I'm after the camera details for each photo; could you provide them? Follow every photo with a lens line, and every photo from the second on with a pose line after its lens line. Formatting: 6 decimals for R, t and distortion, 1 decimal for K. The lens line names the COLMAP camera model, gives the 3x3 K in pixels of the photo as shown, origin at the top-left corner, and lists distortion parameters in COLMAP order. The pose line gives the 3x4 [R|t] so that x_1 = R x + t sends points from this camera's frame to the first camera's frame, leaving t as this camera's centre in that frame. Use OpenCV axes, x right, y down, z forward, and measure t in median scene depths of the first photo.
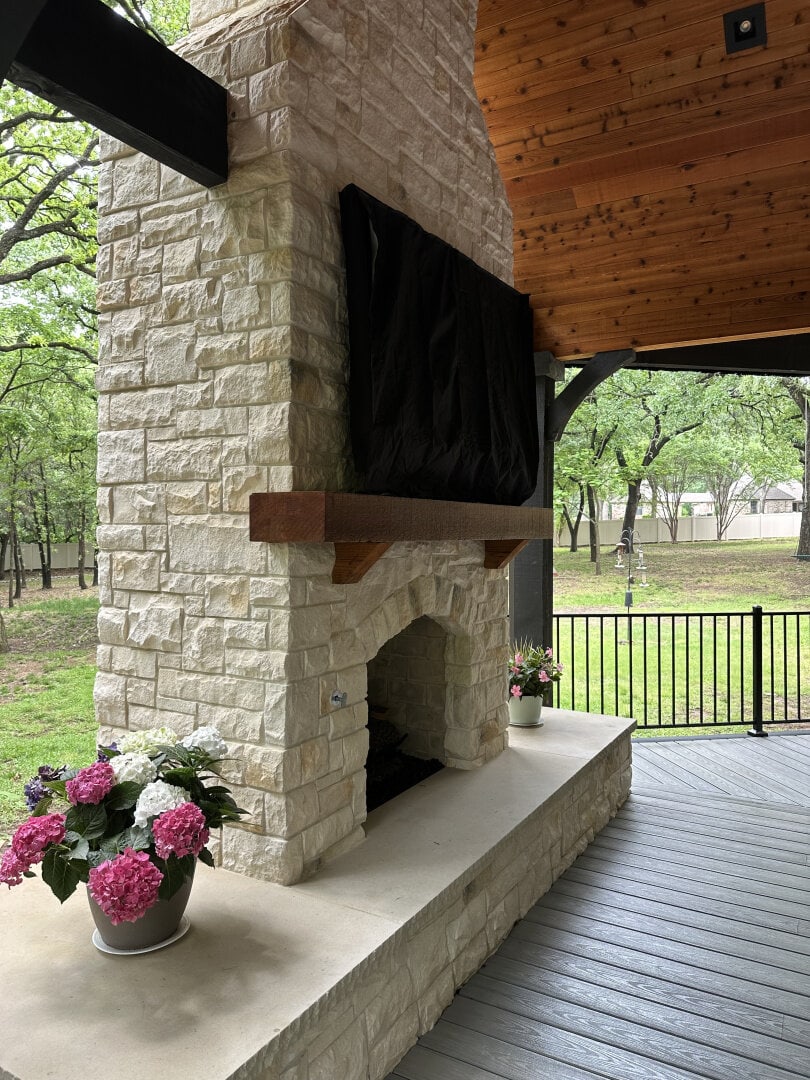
lens RADIAL K [[762.2, 0, 405.0], [0, 762.2, 540.0], [0, 0, 1]] dist [0.013808, -0.000663]
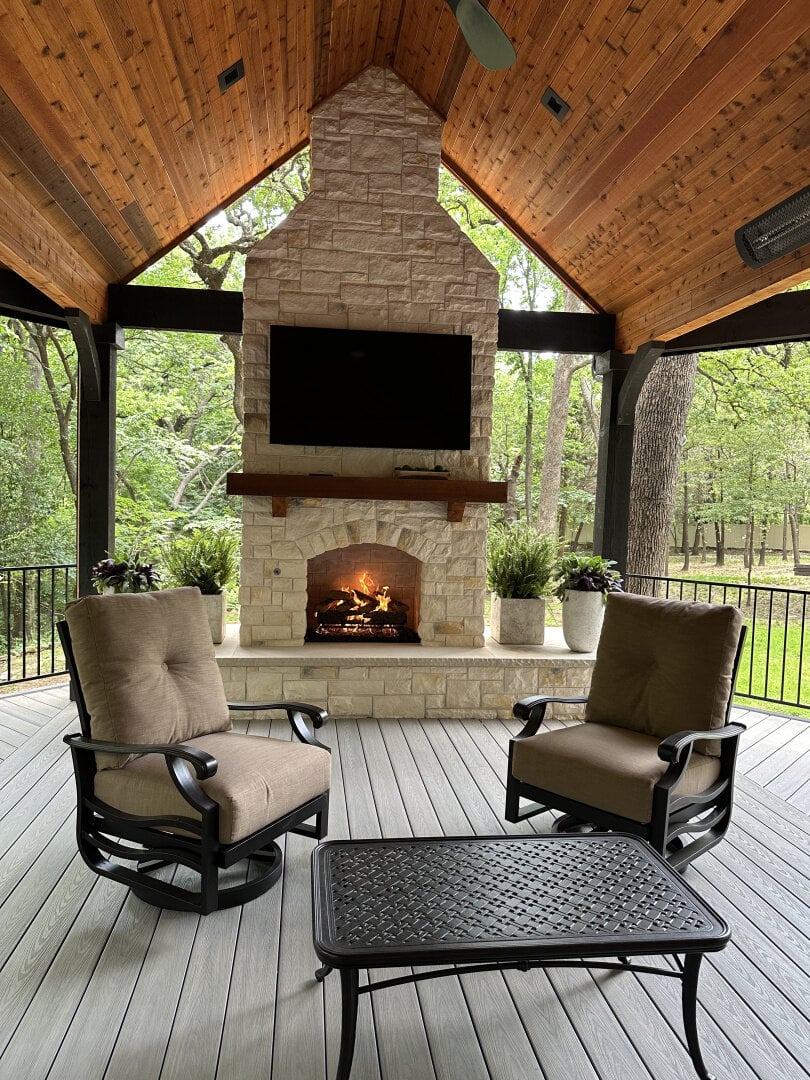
lens RADIAL K [[779.8, 0, 405.0], [0, 779.8, 540.0], [0, 0, 1]] dist [0.072774, -0.000343]
pose [[0.600249, 0.051370, -0.798162, 1.555745], [-0.034516, 0.998669, 0.038317, 0.021853], [0.799068, 0.004549, 0.601224, 0.002589]]
